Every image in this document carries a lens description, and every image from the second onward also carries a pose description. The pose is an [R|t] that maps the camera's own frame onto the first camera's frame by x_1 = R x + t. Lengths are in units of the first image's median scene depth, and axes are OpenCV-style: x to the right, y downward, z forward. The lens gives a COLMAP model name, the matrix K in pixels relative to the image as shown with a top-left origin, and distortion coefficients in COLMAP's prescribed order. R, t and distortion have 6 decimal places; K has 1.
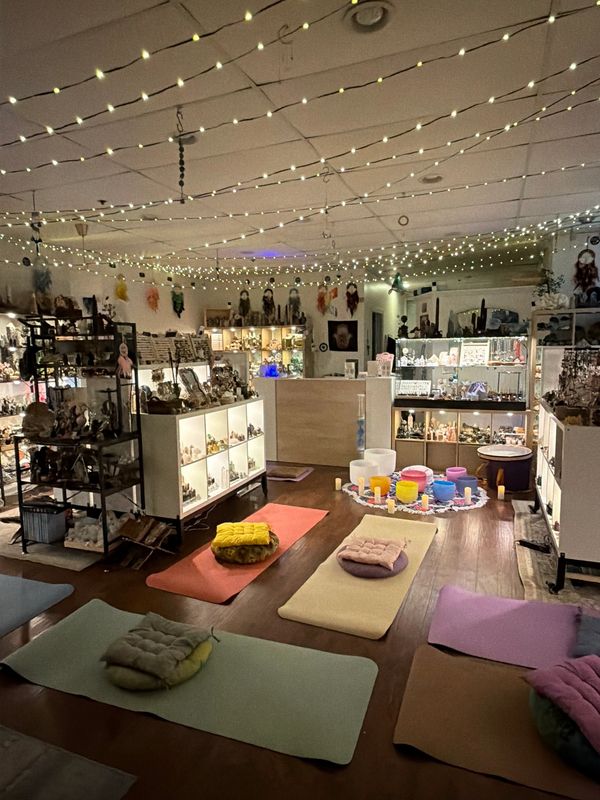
lens RADIAL K [[494.4, 0, 300.0], [0, 494.4, 400.0], [0, 0, 1]] dist [-0.003258, -0.002706]
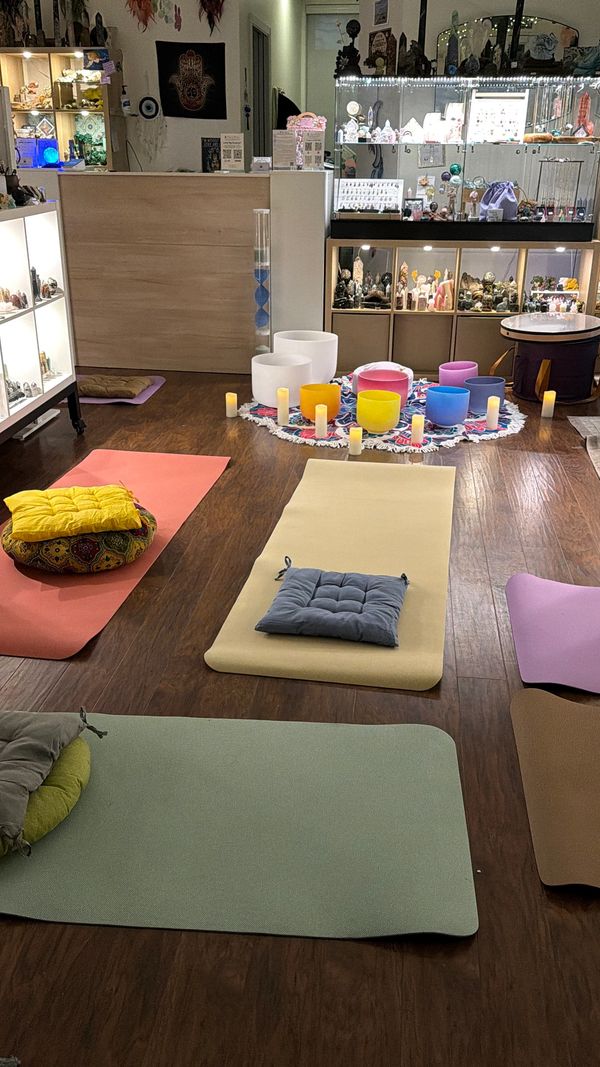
lens RADIAL K [[934.4, 0, 300.0], [0, 934.4, 533.5], [0, 0, 1]] dist [0.119074, -0.200795]
pose [[0.965674, -0.078993, 0.247456, -0.098886], [0.008722, 0.961963, 0.273041, 0.046546], [-0.259611, -0.261510, 0.929631, 0.117965]]
